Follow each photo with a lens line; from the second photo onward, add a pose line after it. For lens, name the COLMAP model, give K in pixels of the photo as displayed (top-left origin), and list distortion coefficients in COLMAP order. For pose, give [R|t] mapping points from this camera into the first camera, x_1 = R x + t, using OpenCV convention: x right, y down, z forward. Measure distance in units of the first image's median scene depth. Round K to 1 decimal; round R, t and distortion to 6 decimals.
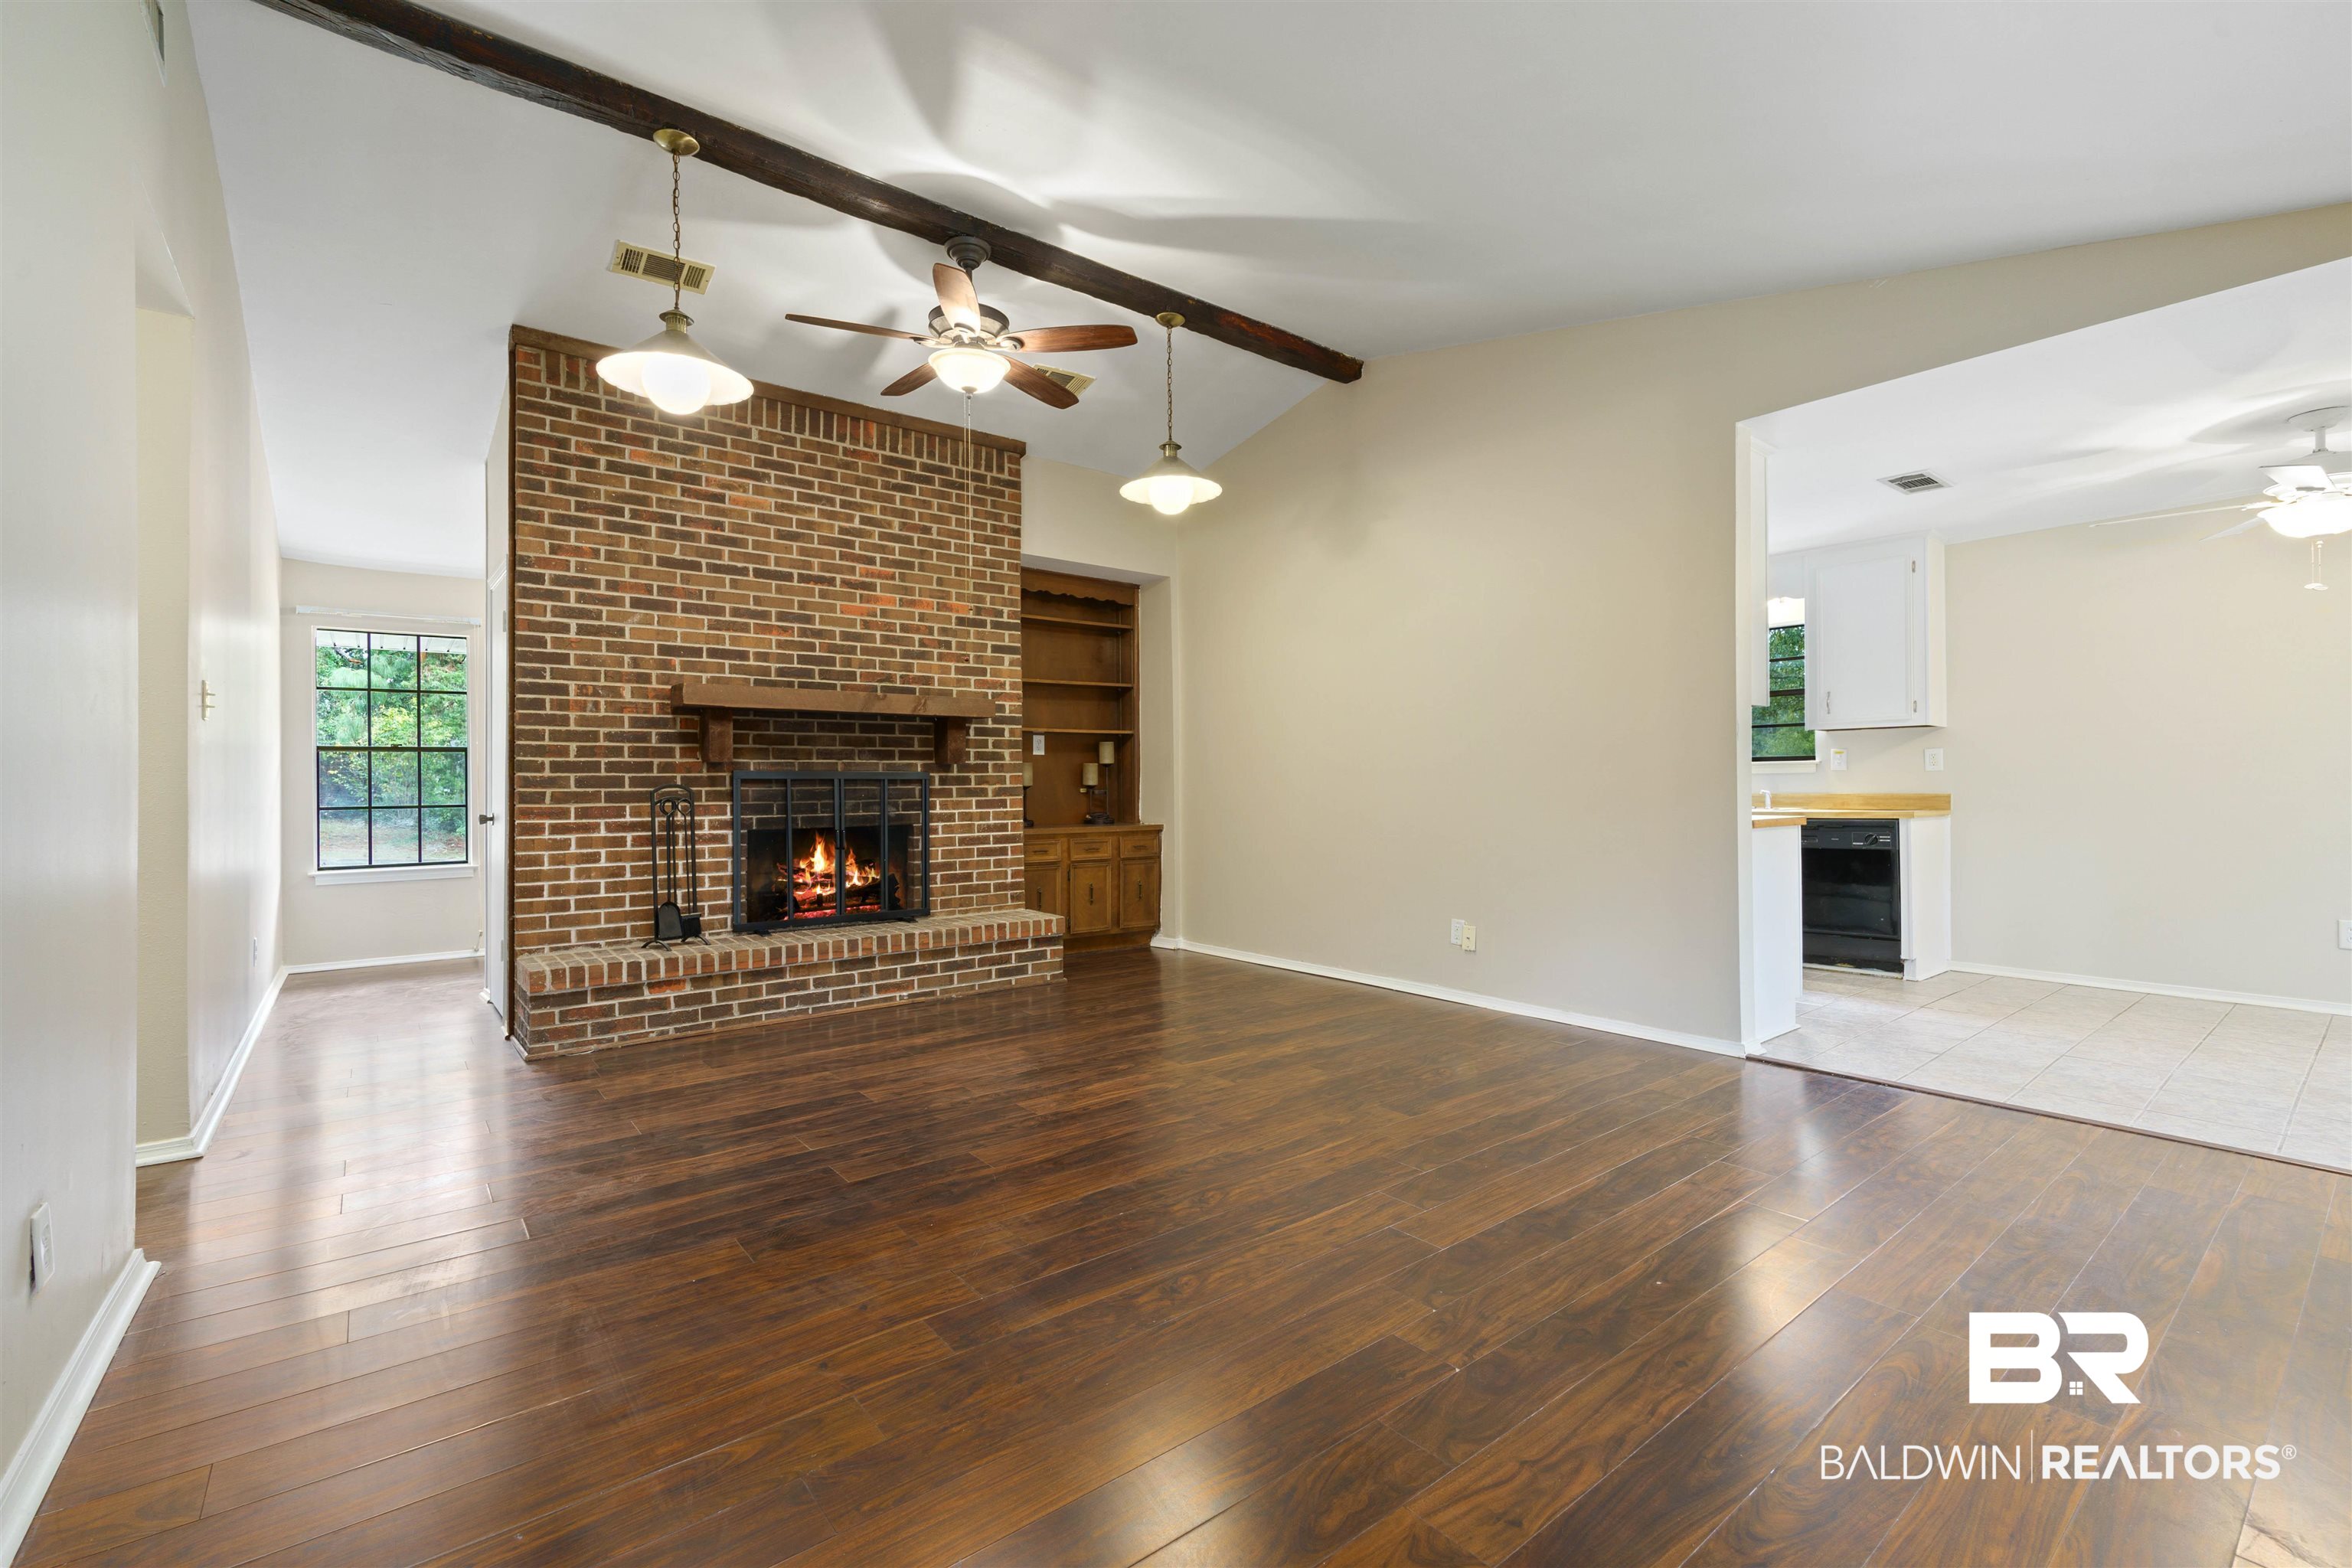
lens RADIAL K [[1029.8, 0, 1197.0], [0, 1029.8, 784.9], [0, 0, 1]] dist [-0.009202, 0.000320]
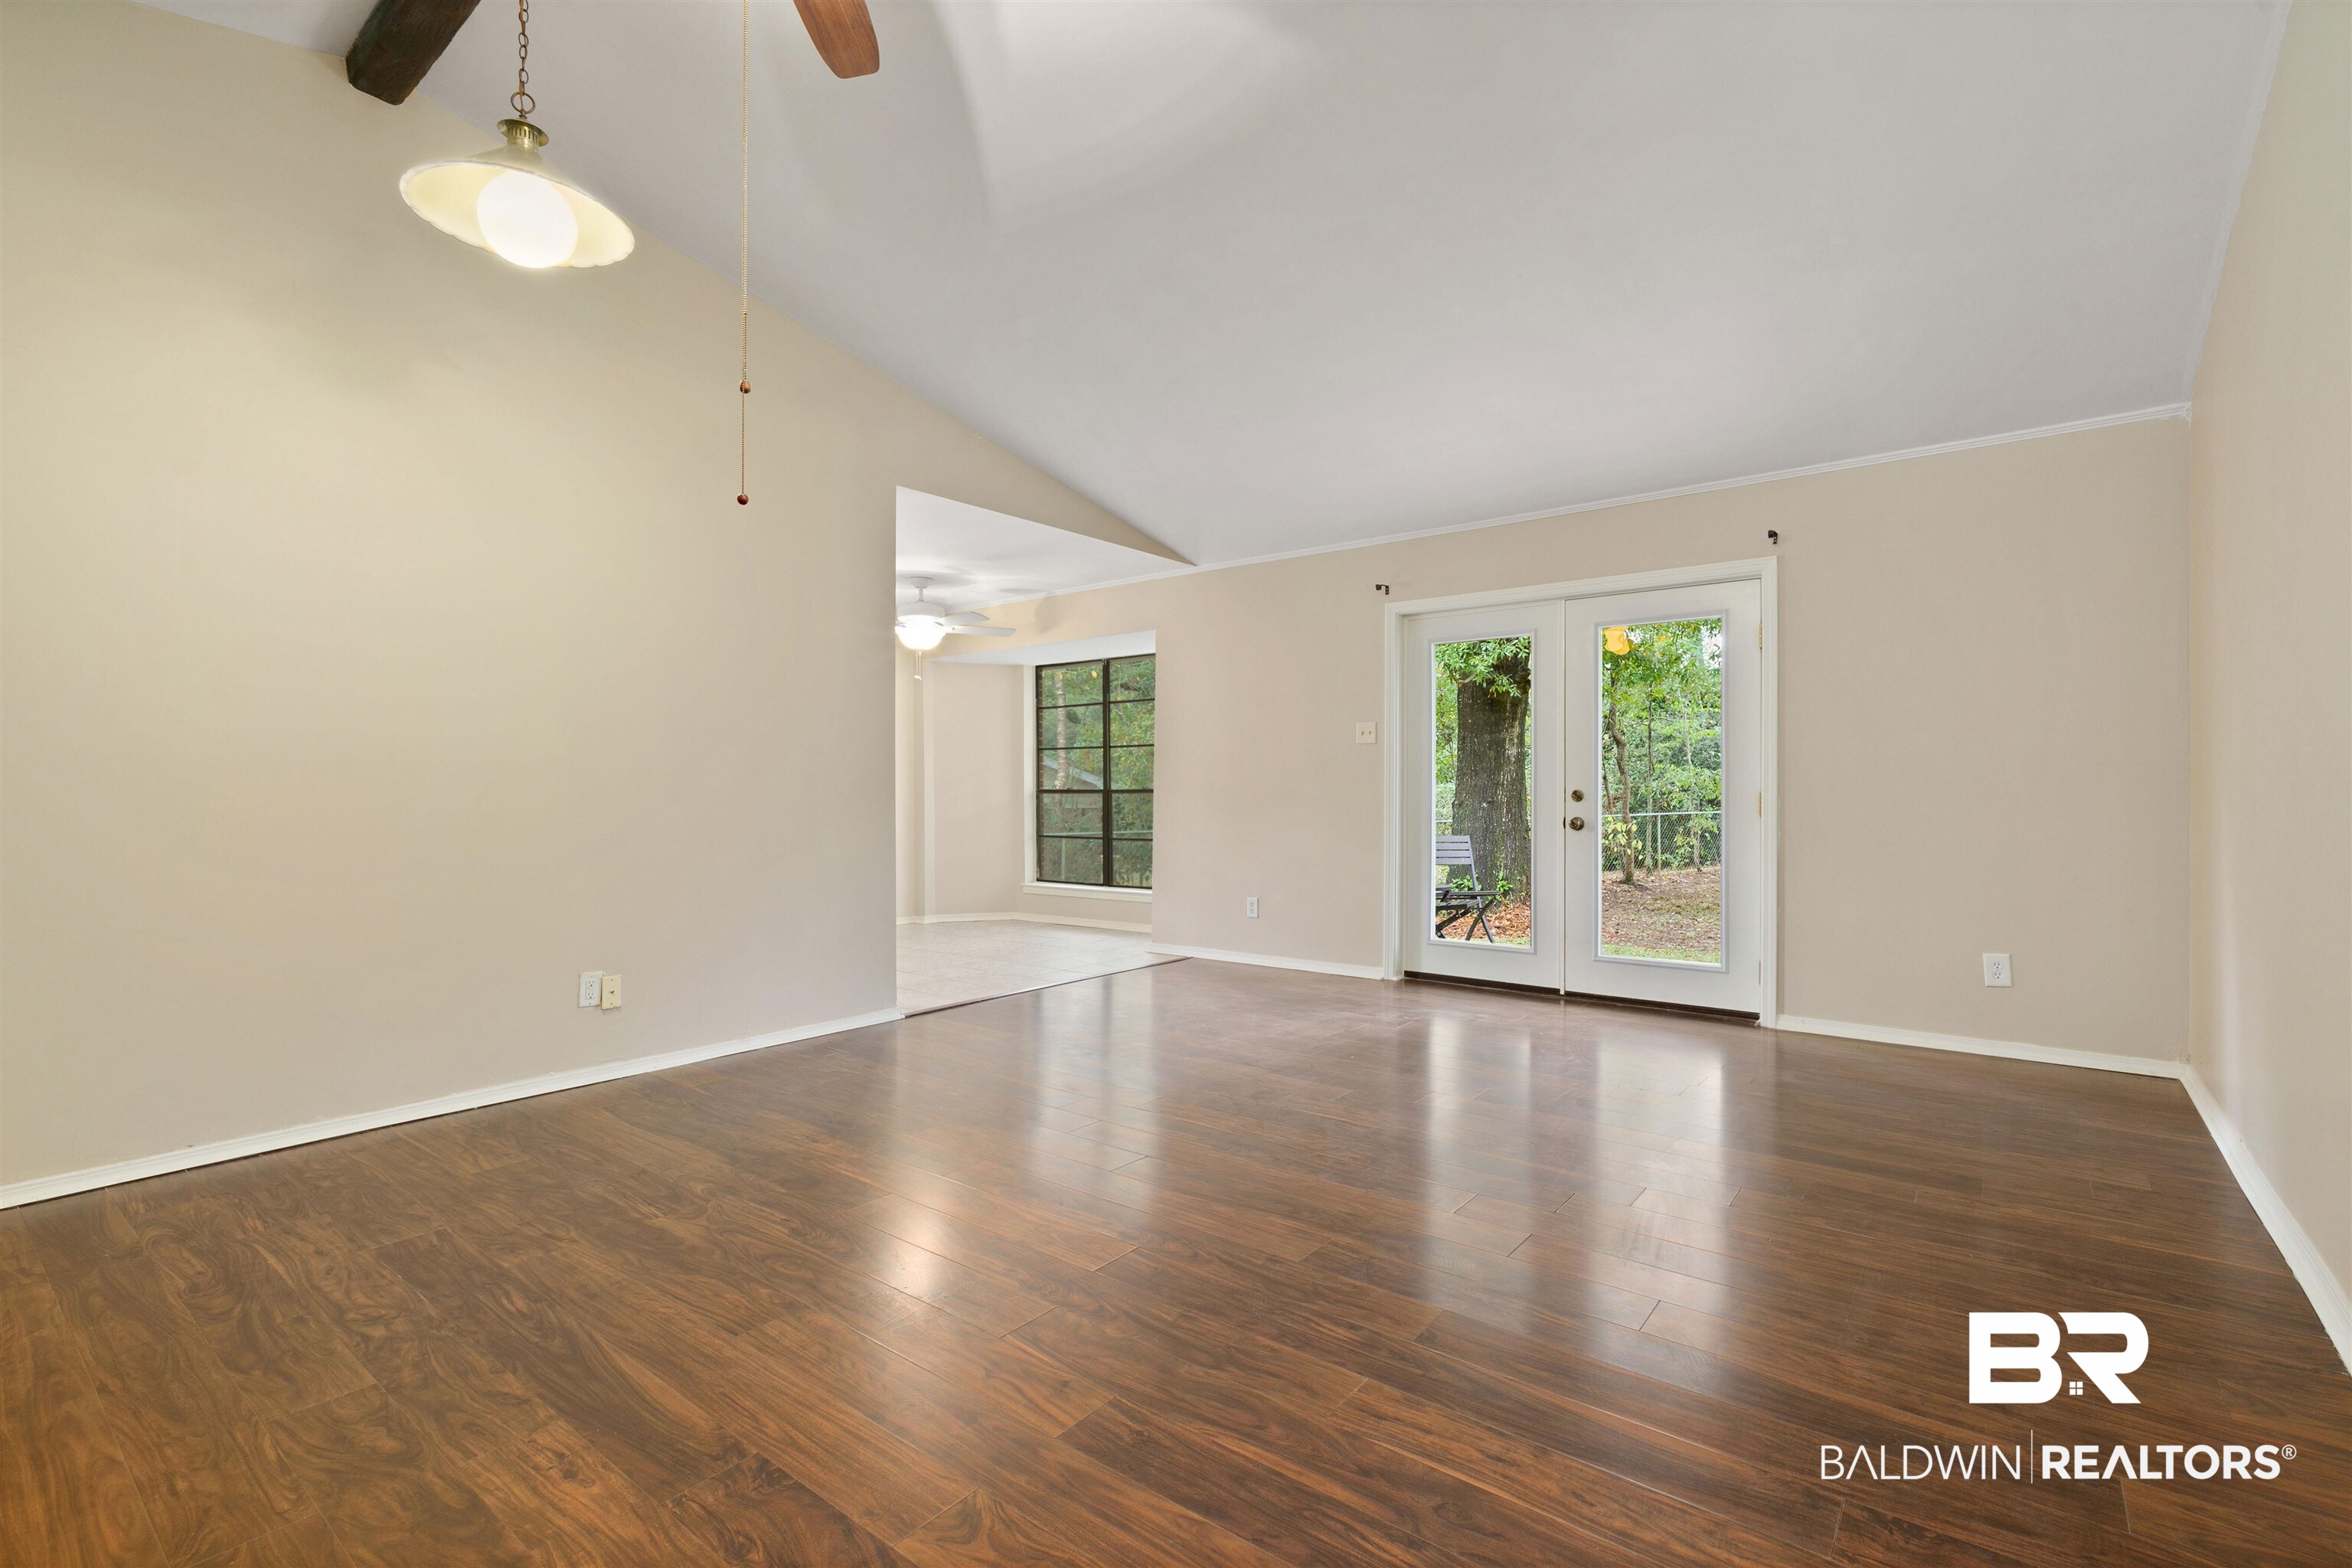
lens RADIAL K [[1029.8, 0, 1181.2], [0, 1029.8, 790.3], [0, 0, 1]] dist [-0.009202, 0.000320]
pose [[-0.209088, -0.001872, 0.977895, -0.896174], [0.006343, 0.999975, 0.003271, -0.002408], [-0.977876, 0.006886, -0.209071, 1.158689]]
